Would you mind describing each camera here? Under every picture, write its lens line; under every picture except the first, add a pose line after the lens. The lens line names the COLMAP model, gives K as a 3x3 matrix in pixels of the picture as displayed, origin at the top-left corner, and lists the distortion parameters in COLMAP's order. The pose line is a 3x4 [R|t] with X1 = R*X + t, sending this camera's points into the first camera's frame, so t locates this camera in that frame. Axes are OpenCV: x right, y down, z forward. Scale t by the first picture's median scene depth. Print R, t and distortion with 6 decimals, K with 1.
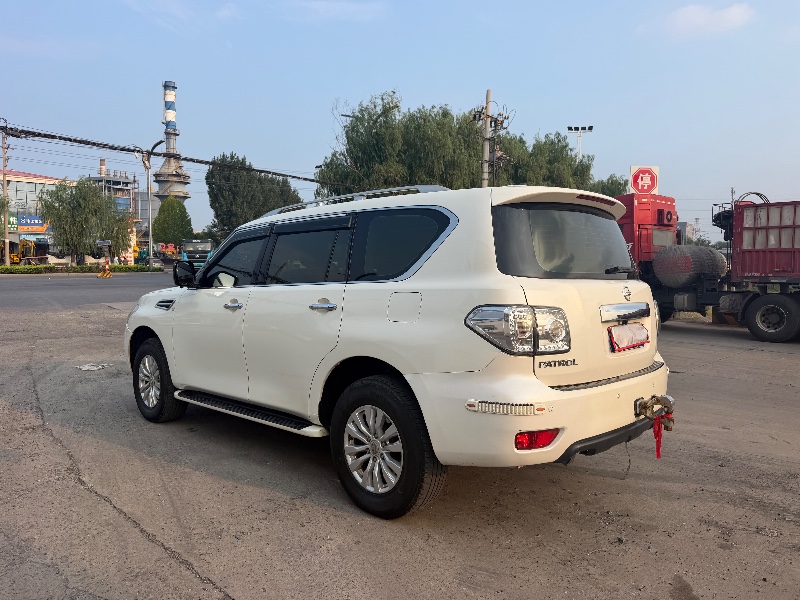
lens RADIAL K [[578.0, 0, 375.6], [0, 578.0, 305.3], [0, 0, 1]] dist [0.005190, -0.039911]
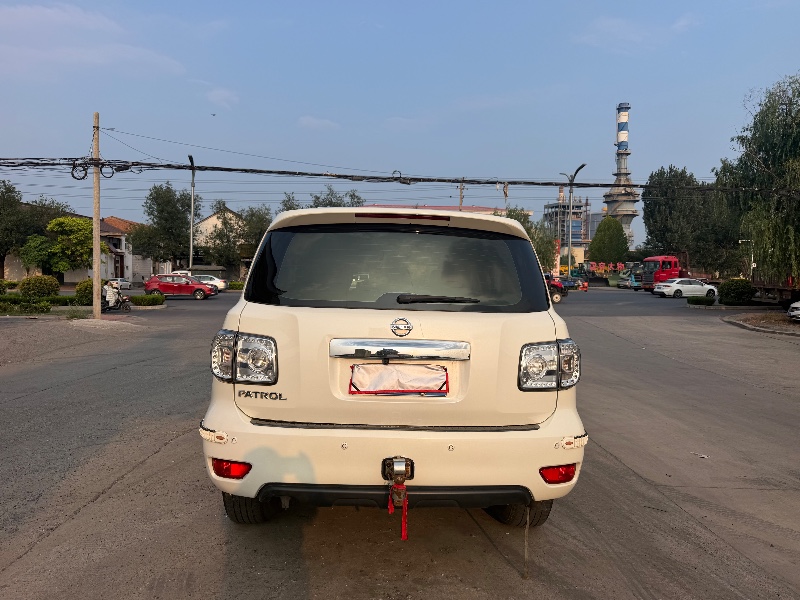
lens RADIAL K [[563.2, 0, 400.0], [0, 563.2, 300.0], [0, 0, 1]] dist [0.034697, -0.067979]
pose [[0.730560, 0.018133, -0.682607, 0.066966], [-0.044702, 0.998773, -0.021311, -0.002843], [0.681383, 0.046082, 0.730474, 0.027908]]
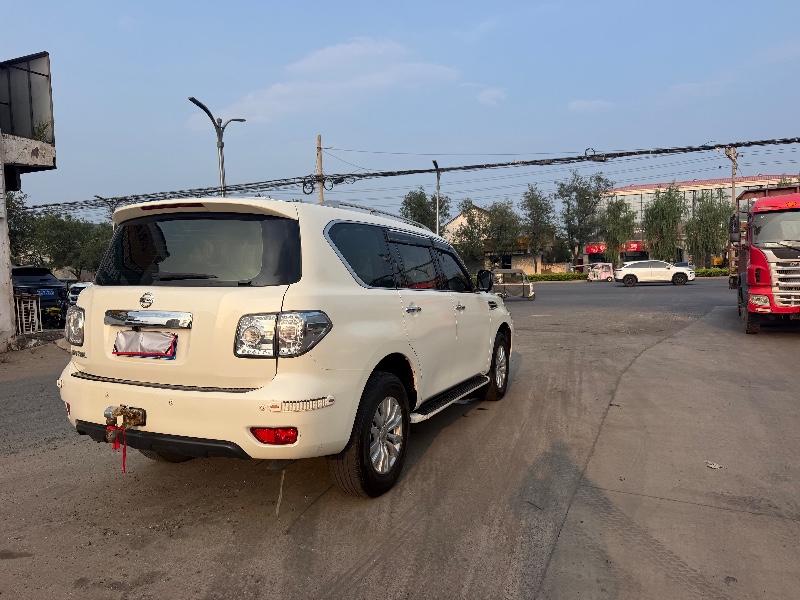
lens RADIAL K [[572.7, 0, 400.0], [0, 572.7, 300.0], [0, 0, 1]] dist [0.004626, -0.002490]
pose [[0.338542, 0.013026, -0.940861, 0.103316], [-0.024834, 0.999680, 0.004905, -0.002565], [0.940623, 0.021705, 0.338757, 0.073450]]
